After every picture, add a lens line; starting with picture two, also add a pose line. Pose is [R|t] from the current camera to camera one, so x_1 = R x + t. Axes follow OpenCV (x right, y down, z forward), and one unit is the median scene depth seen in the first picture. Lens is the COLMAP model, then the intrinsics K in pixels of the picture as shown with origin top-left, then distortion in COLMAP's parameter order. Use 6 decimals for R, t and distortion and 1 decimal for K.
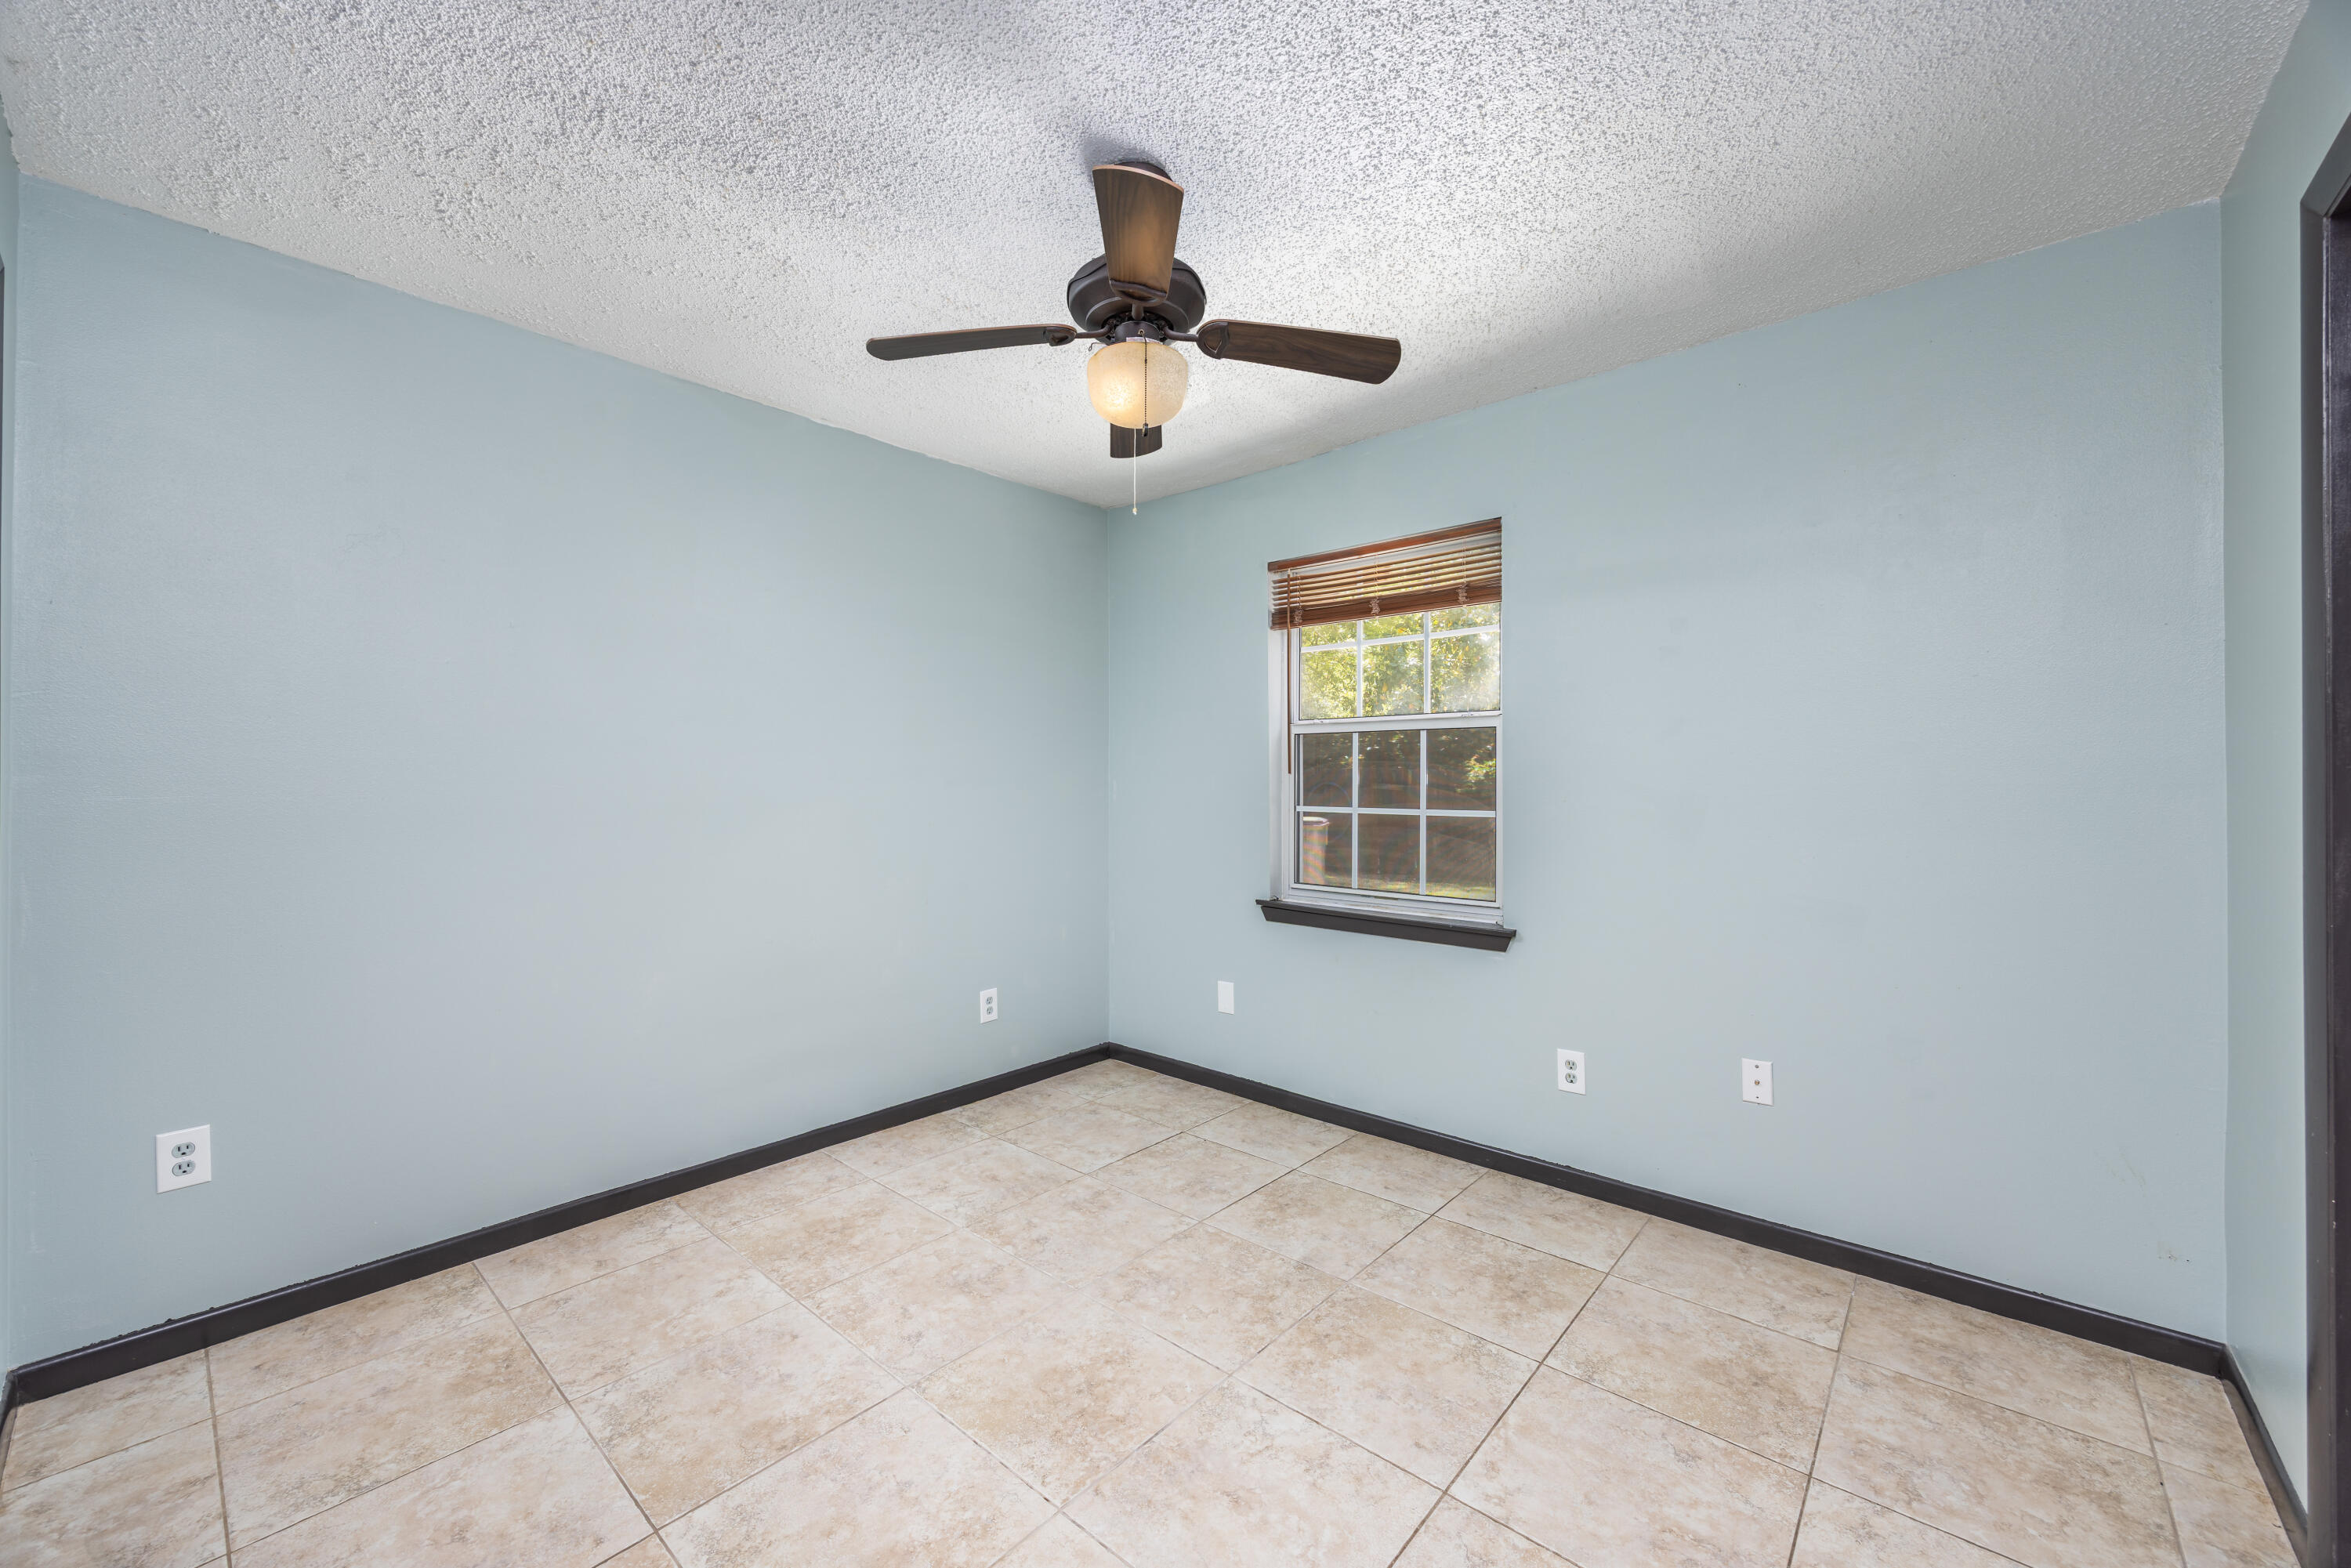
lens RADIAL K [[906.8, 0, 1171.3], [0, 906.8, 779.1], [0, 0, 1]] dist [-0.001476, 0.000127]
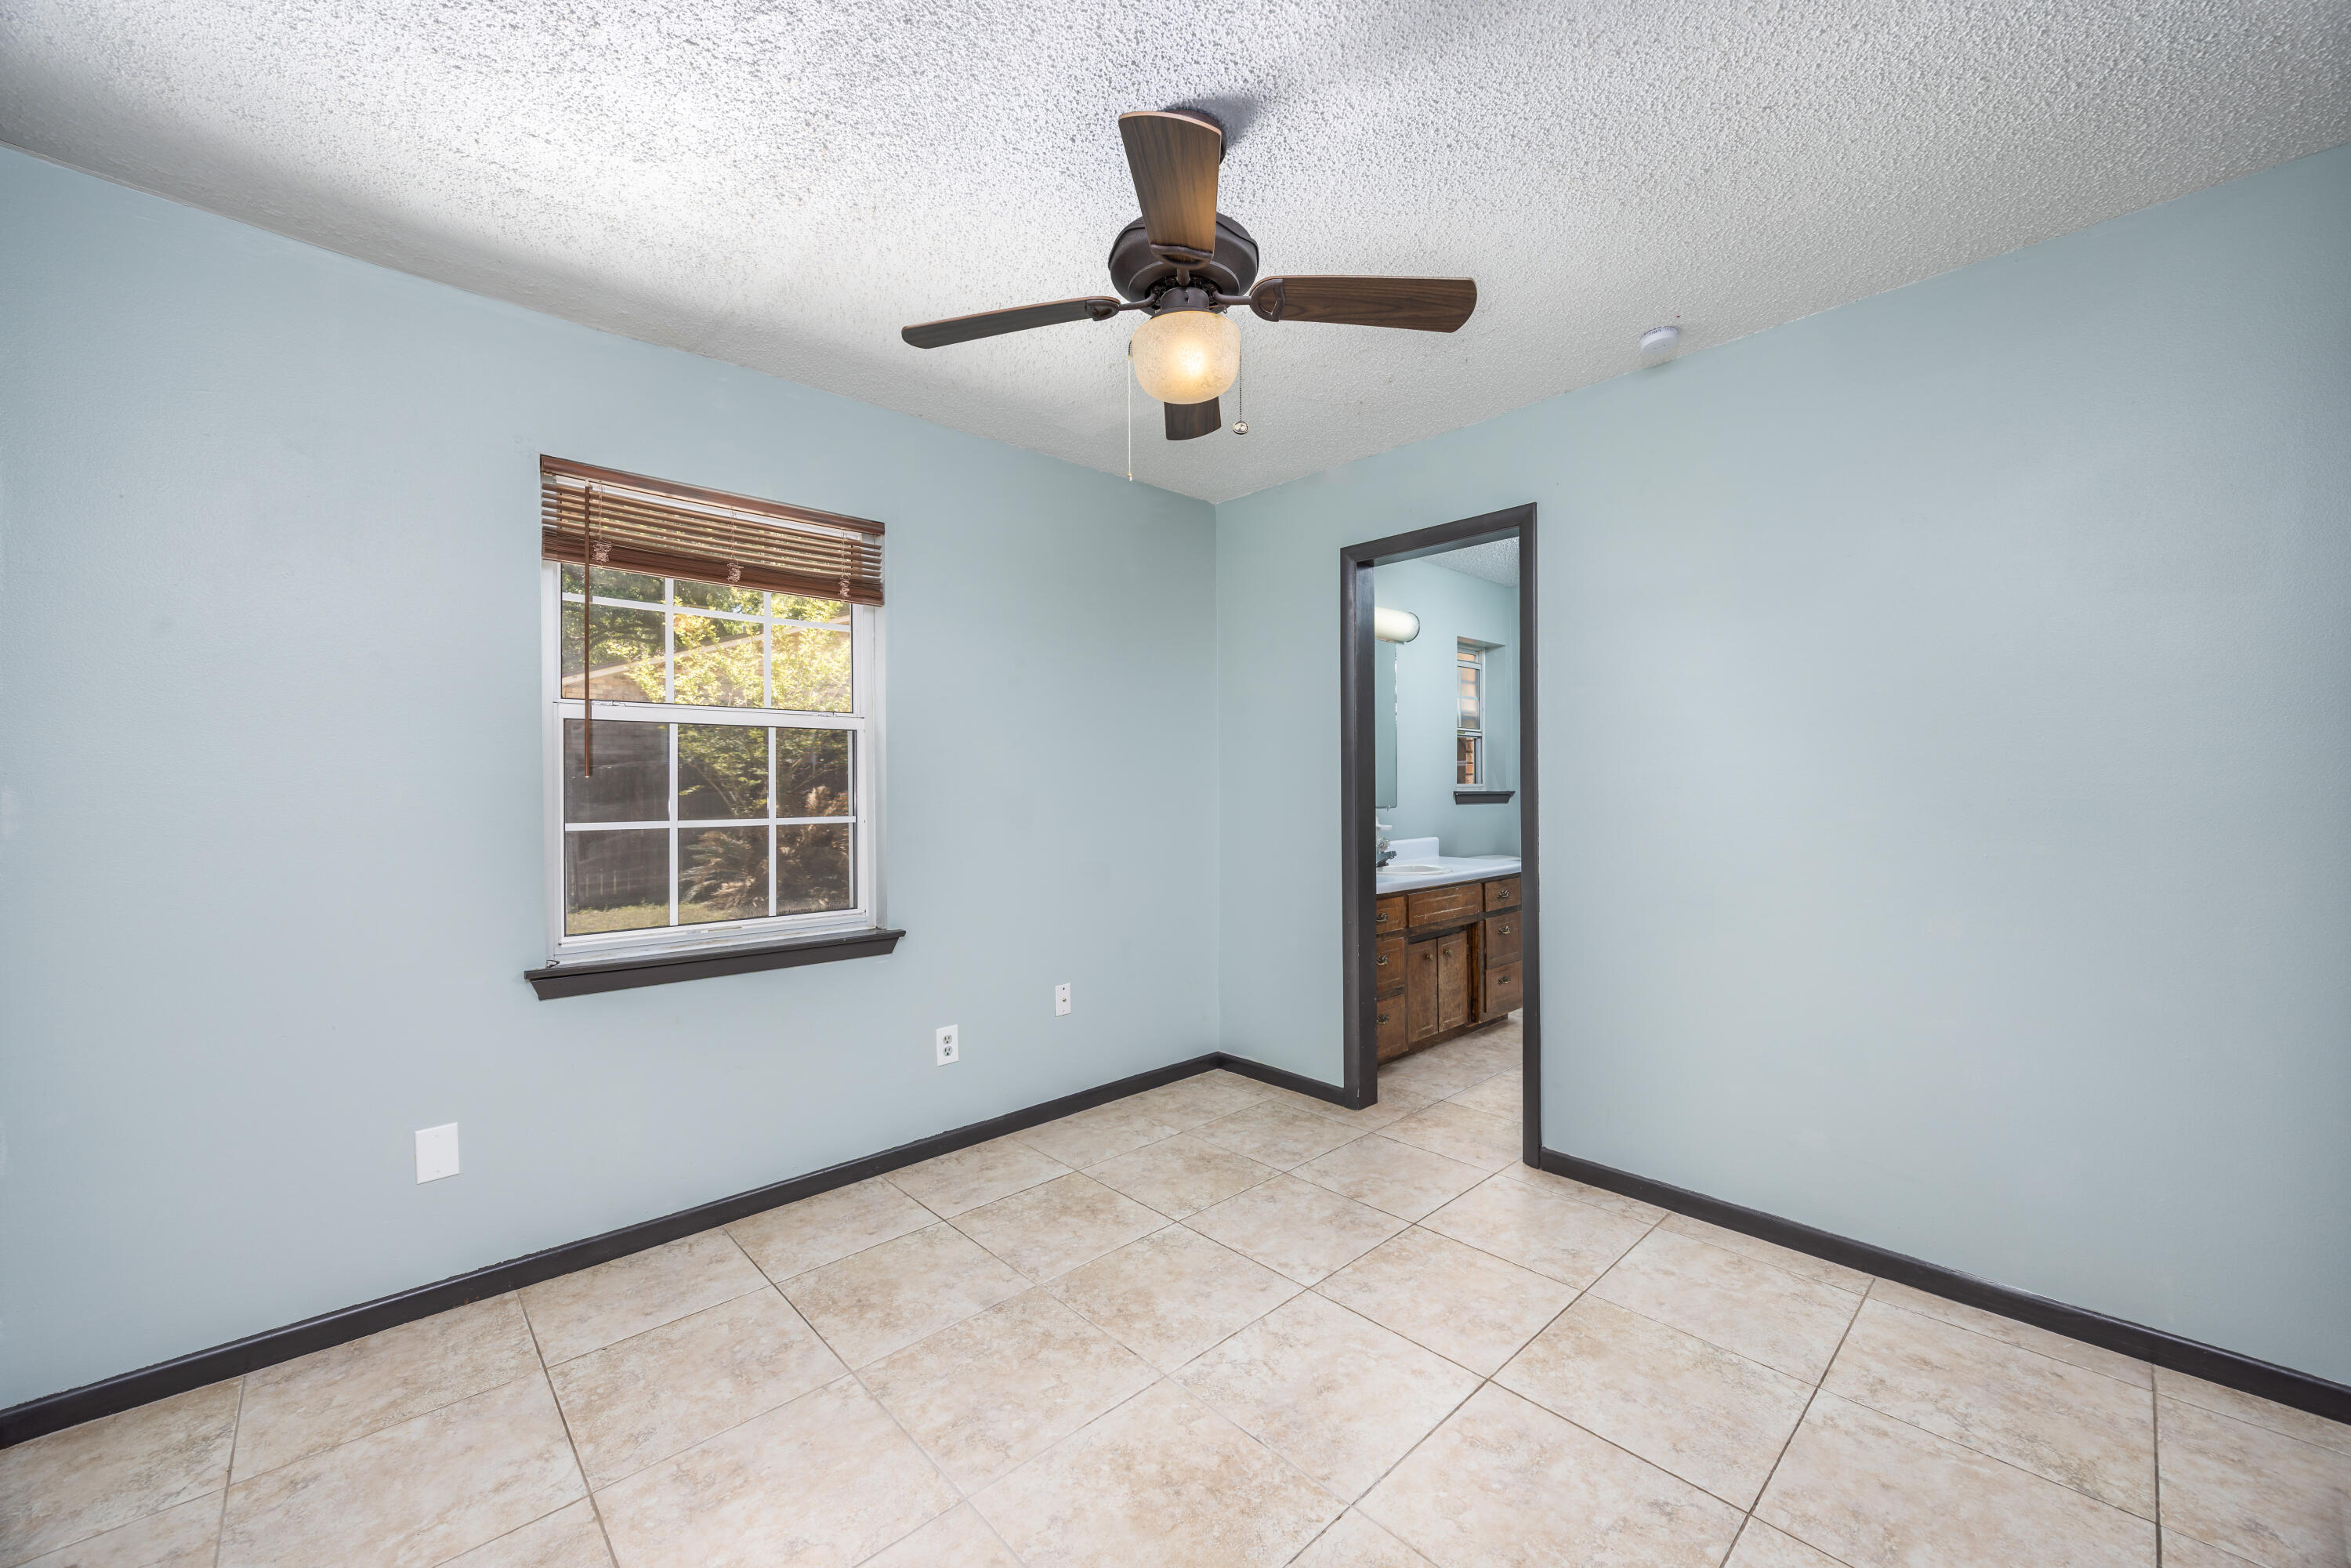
lens RADIAL K [[906.8, 0, 1171.3], [0, 906.8, 779.1], [0, 0, 1]] dist [-0.001476, 0.000127]
pose [[0.089290, 0.006119, 0.995987, -0.731397], [0.002334, 0.999977, -0.006352, 0.003037], [-0.996003, 0.002892, 0.089273, 0.705469]]
